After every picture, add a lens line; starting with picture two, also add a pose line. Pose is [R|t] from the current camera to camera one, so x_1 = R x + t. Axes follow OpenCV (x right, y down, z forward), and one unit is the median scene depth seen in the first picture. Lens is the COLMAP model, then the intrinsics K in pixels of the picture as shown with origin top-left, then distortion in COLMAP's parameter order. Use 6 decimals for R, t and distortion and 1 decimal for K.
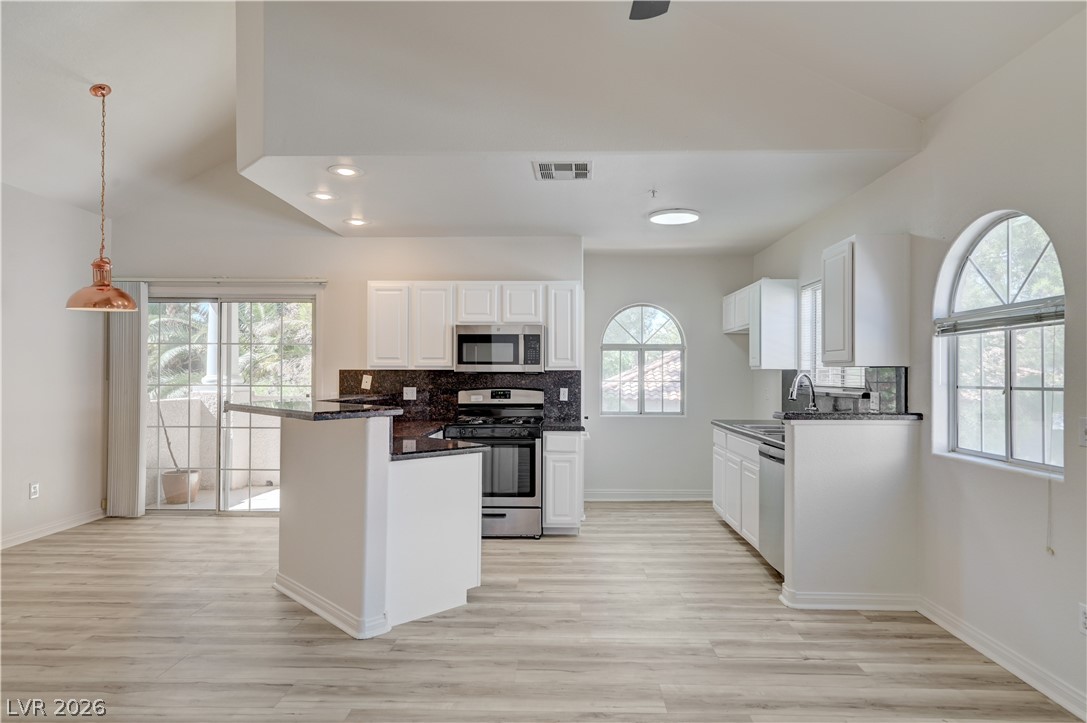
lens RADIAL K [[631.5, 0, 552.2], [0, 631.5, 367.1], [0, 0, 1]] dist [0.006257, 0.000673]
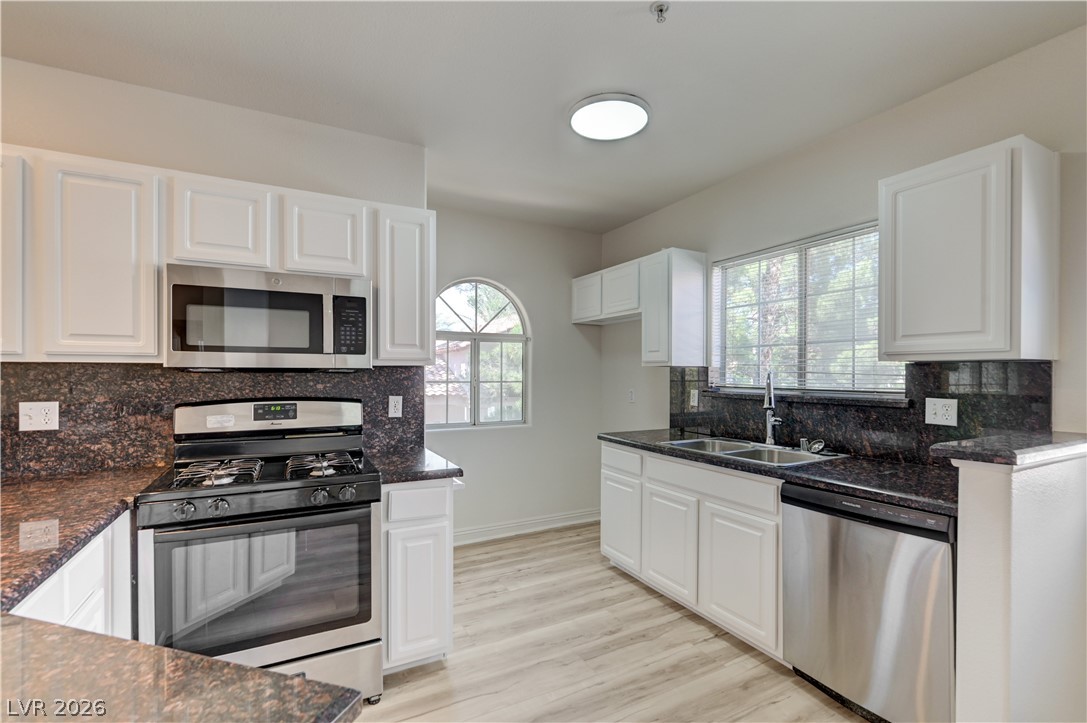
lens RADIAL K [[489.3, 0, 548.4], [0, 489.3, 375.2], [0, 0, 1]] dist [-0.004235, -0.000262]
pose [[0.871215, -0.002972, 0.490892, -0.087977], [-0.005208, 0.999869, 0.015297, 0.006321], [-0.490874, -0.015884, 0.871086, 0.568613]]
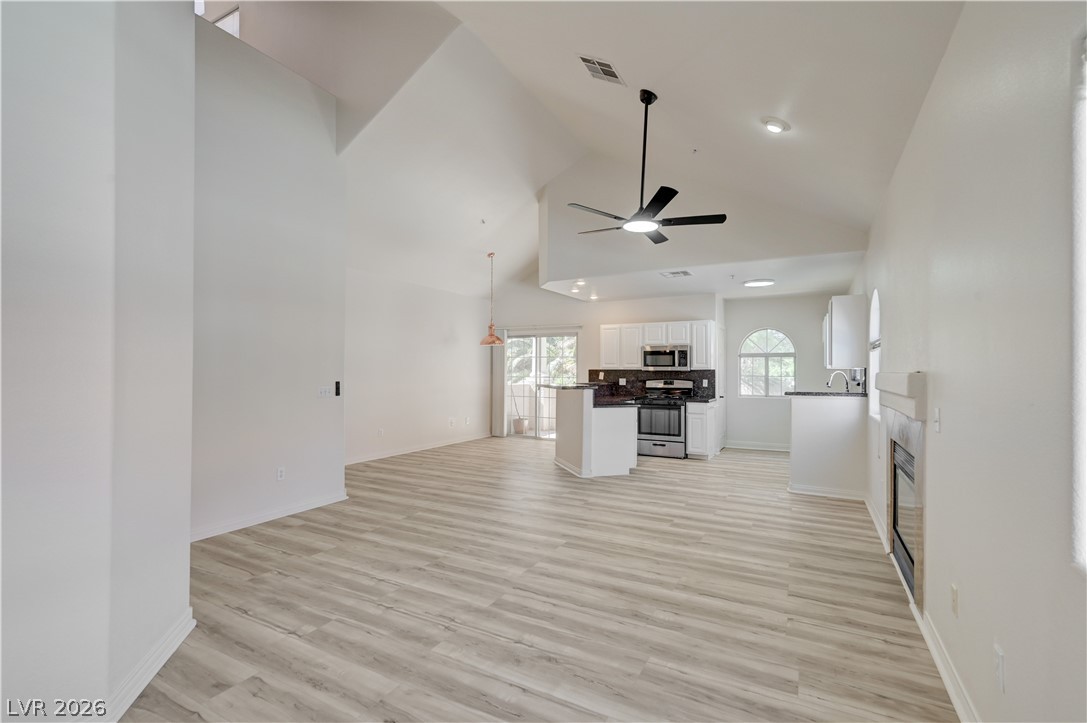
lens RADIAL K [[482.1, 0, 553.0], [0, 482.1, 368.7], [0, 0, 1]] dist [0.010927, -0.000198]
pose [[0.891348, -0.002655, -0.453313, 0.271686], [0.004803, 0.999982, 0.003589, -0.005093], [0.453295, -0.005376, 0.891344, -0.436115]]
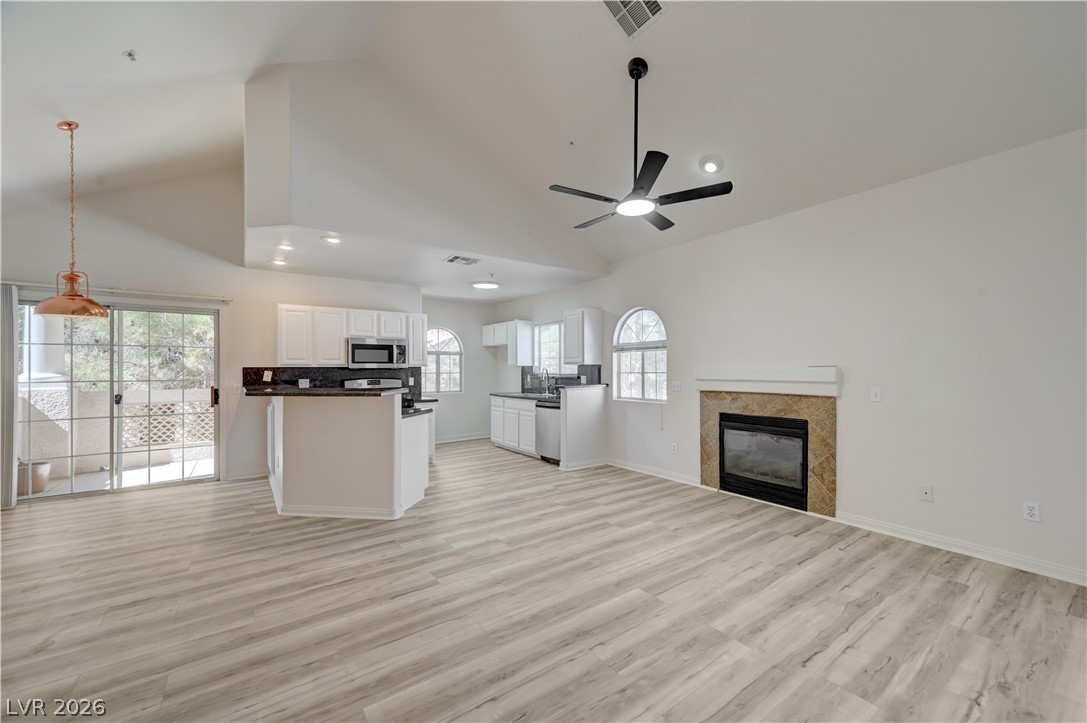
lens RADIAL K [[426.5, 0, 549.6], [0, 426.5, 366.5], [0, 0, 1]] dist [0.006916, 0.000186]
pose [[0.798223, -0.004162, 0.602347, -0.394680], [0.000642, 0.999981, 0.006058, -0.002744], [-0.602361, -0.004449, 0.798211, -0.122882]]
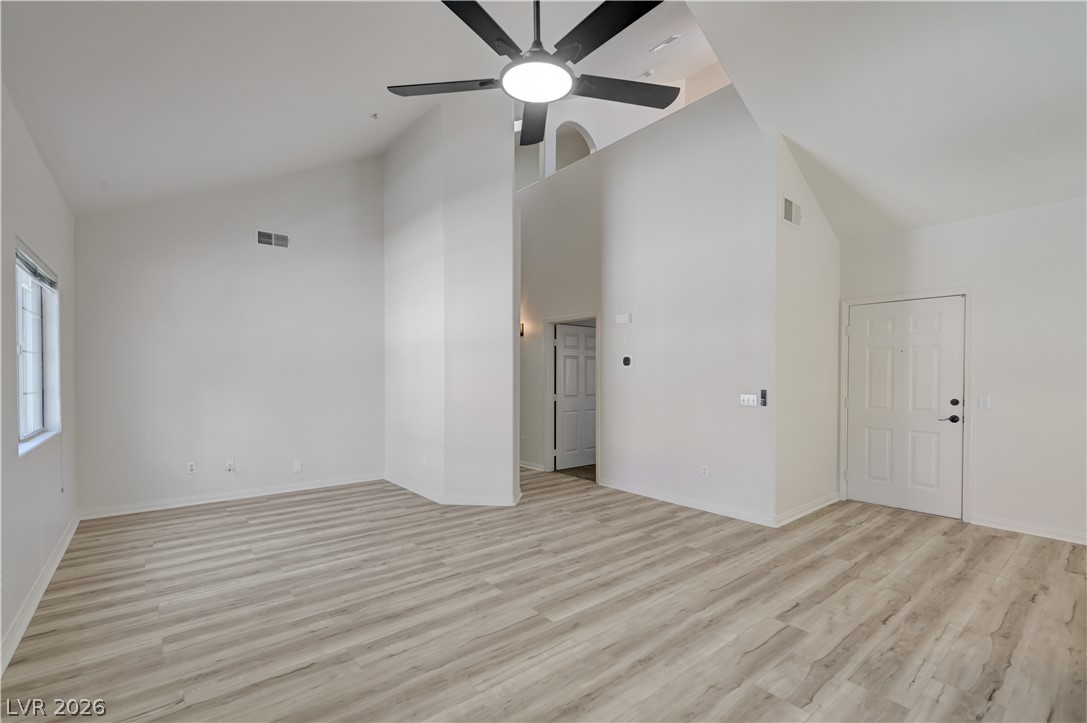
lens RADIAL K [[472.1, 0, 546.7], [0, 472.1, 382.5], [0, 0, 1]] dist [0.006978, 0.000601]
pose [[-0.756902, 0.003123, -0.653521, 0.287398], [0.003643, 0.999993, 0.000560, 0.006369], [0.653518, -0.001957, -0.756908, 0.554102]]
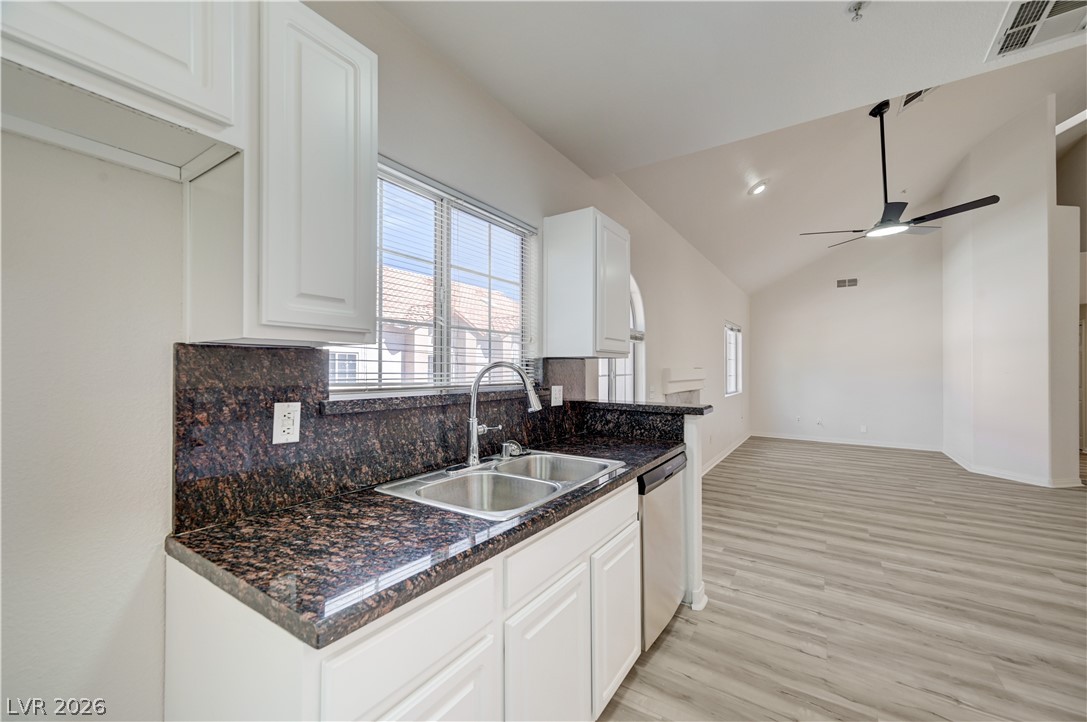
lens RADIAL K [[426.5, 0, 549.6], [0, 426.5, 366.0], [0, 0, 1]] dist [0.006916, 0.000186]
pose [[-0.846322, -0.001826, 0.532669, 0.150212], [-0.012361, 0.999792, -0.016213, 0.016278], [-0.532529, -0.020305, -0.846168, 1.150093]]
